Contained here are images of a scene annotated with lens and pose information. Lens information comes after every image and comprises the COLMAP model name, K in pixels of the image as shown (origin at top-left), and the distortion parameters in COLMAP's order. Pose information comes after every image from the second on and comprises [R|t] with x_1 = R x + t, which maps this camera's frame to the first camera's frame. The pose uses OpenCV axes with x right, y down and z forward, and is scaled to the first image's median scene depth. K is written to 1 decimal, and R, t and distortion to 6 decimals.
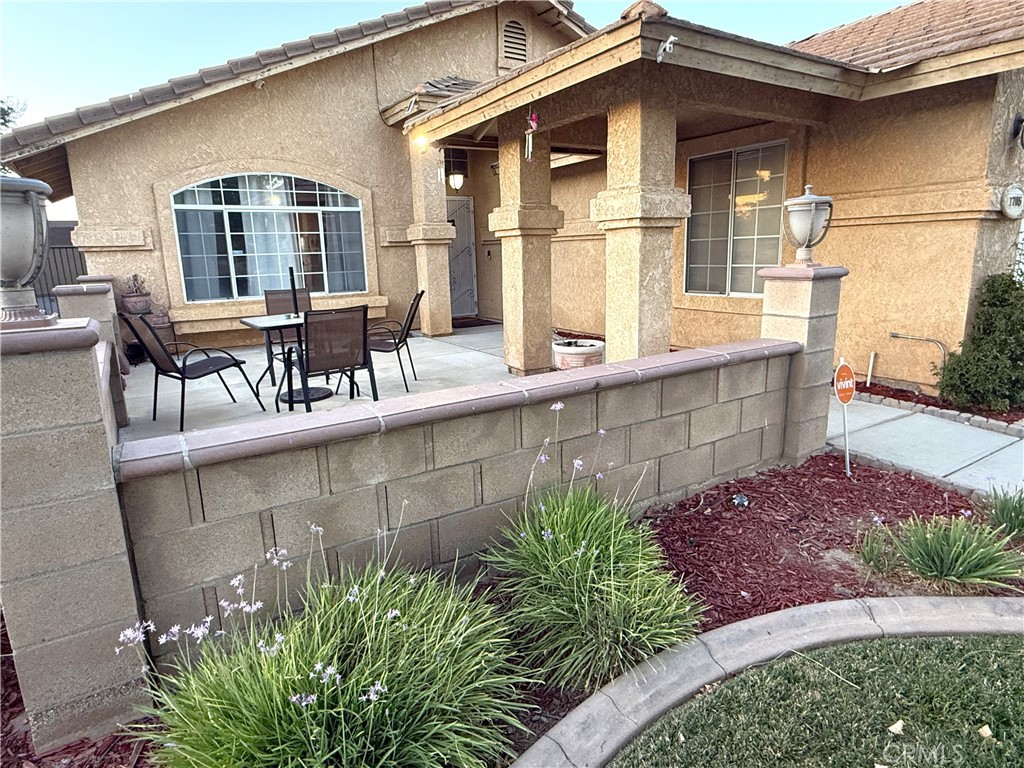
lens RADIAL K [[599.7, 0, 510.1], [0, 599.7, 381.2], [0, 0, 1]] dist [-0.002782, 0.000186]
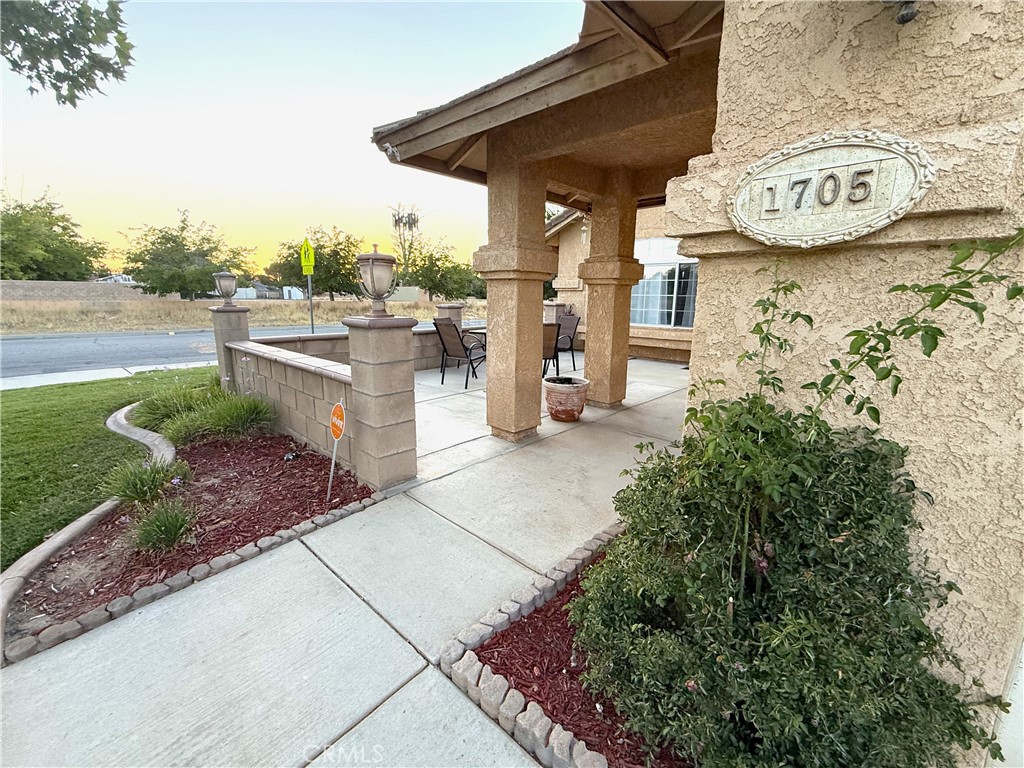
lens RADIAL K [[444.6, 0, 512.9], [0, 444.6, 384.9], [0, 0, 1]] dist [0.000458, -0.000044]
pose [[0.235590, 0.221321, -0.946316, 0.647381], [-0.224912, 0.959706, 0.168460, -0.126520], [0.945469, 0.173150, 0.275875, 0.492369]]
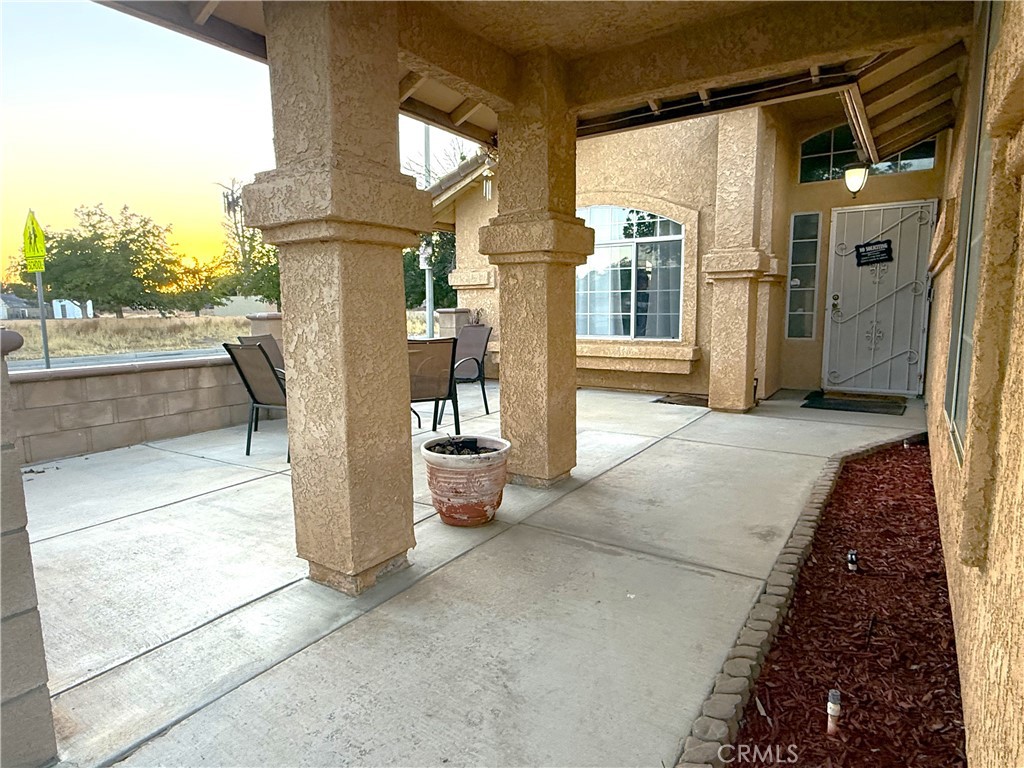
lens RADIAL K [[599.7, 0, 511.8], [0, 599.7, 386.0], [0, 0, 1]] dist [-0.002782, 0.000186]
pose [[0.400047, 0.145967, -0.904796, 0.477020], [-0.194704, 0.978236, 0.071729, -0.123962], [0.895574, 0.147472, 0.419761, 0.573269]]
